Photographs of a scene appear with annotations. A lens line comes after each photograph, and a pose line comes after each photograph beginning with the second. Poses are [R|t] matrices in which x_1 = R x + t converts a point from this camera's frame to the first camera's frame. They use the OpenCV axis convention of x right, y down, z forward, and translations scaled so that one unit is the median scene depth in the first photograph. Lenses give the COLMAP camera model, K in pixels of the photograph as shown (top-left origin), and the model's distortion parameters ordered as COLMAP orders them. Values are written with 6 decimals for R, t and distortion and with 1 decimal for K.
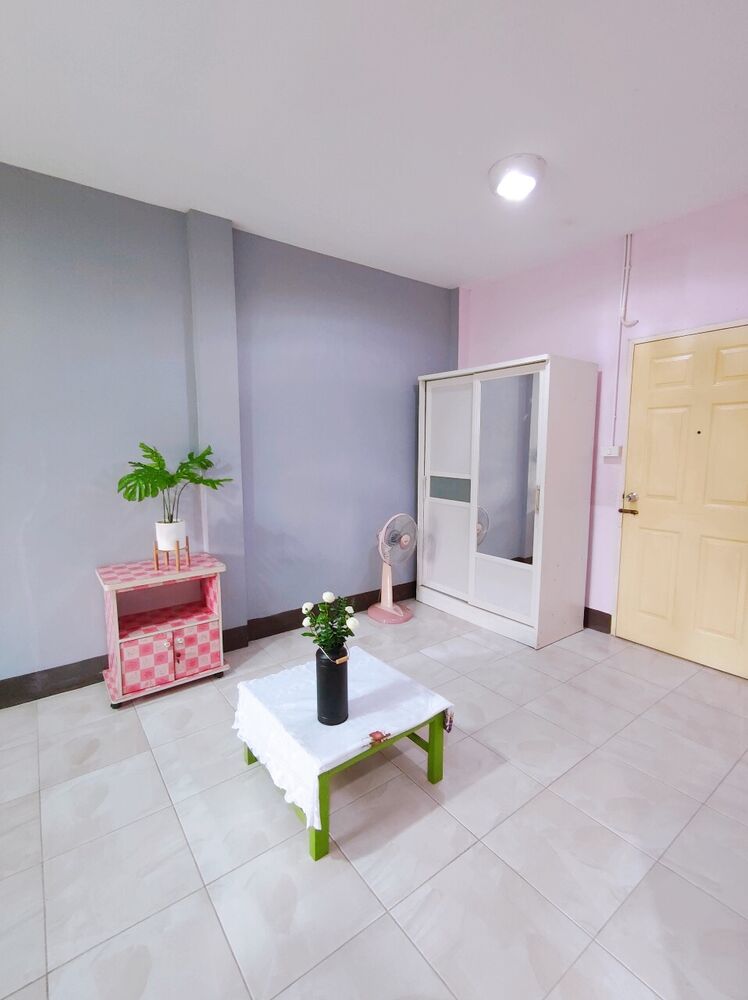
lens RADIAL K [[461.1, 0, 374.0], [0, 461.1, 500.0], [0, 0, 1]] dist [0.013011, -0.001085]
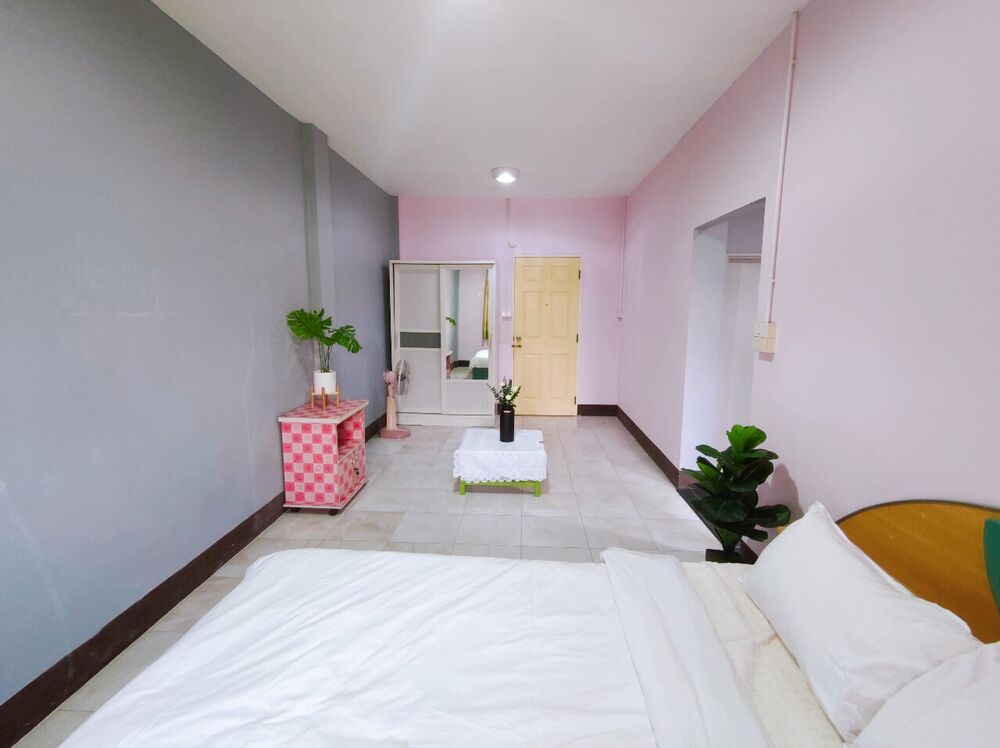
lens RADIAL K [[454.8, 0, 500.7], [0, 454.8, 372.6], [0, 0, 1]] dist [0.017664, 0.000042]
pose [[0.645502, -0.105160, 0.756484, -0.820309], [0.082986, 0.994269, 0.067404, 0.001648], [-0.759237, 0.019268, 0.650529, -0.140133]]
